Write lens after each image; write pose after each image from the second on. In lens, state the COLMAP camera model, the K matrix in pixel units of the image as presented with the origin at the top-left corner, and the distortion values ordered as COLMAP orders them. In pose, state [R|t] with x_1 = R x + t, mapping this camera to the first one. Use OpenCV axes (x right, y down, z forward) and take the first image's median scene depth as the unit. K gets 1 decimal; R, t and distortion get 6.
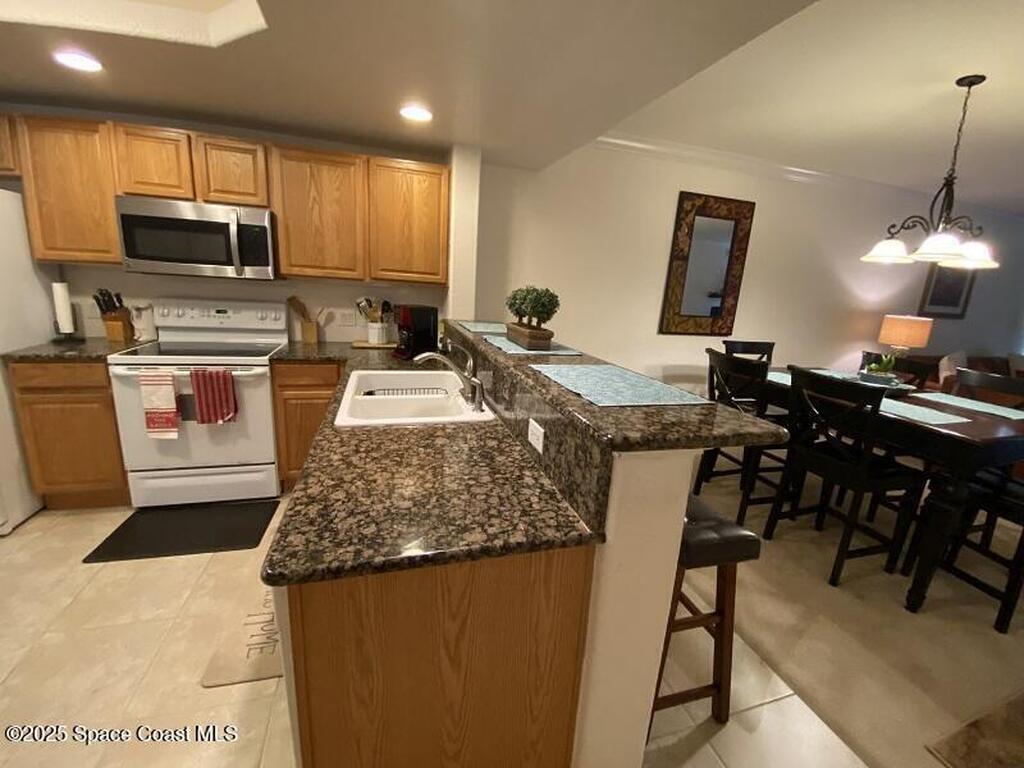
lens RADIAL K [[420.0, 0, 517.8], [0, 420.0, 383.2], [0, 0, 1]] dist [0.003058, -0.011791]
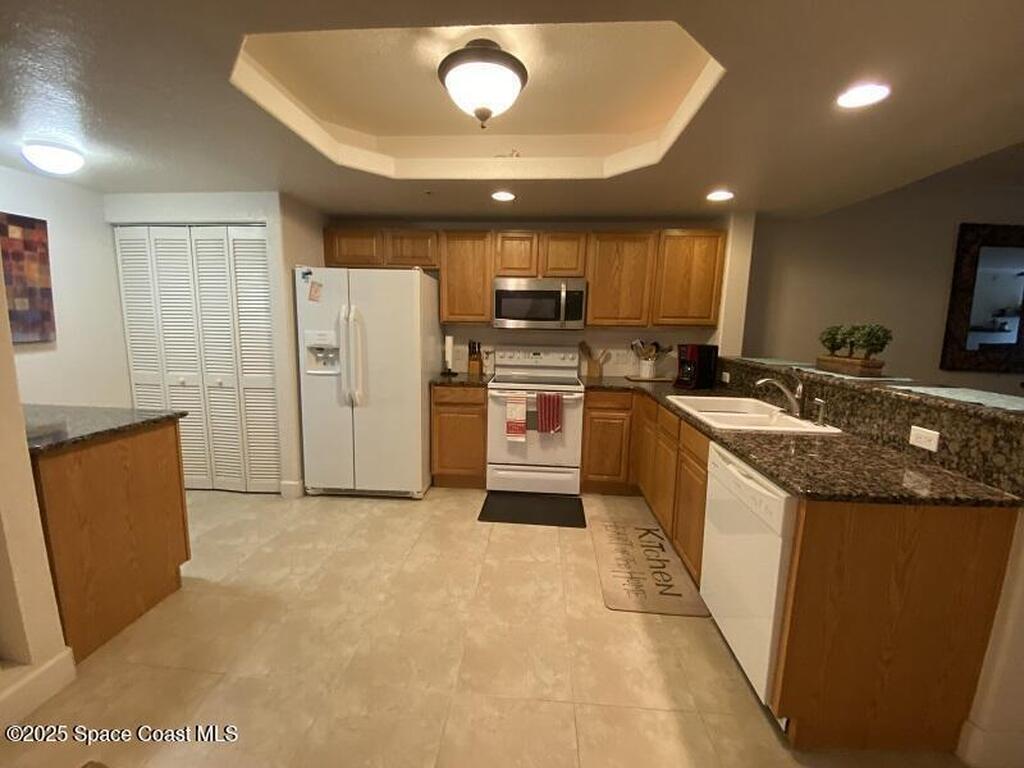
lens RADIAL K [[420.0, 0, 506.4], [0, 420.0, 383.4], [0, 0, 1]] dist [0.003058, -0.011791]
pose [[0.928195, 0.006608, -0.372035, -0.345981], [-0.044796, 0.994555, -0.094096, 0.070769], [0.369387, 0.104005, 0.923437, -0.343353]]
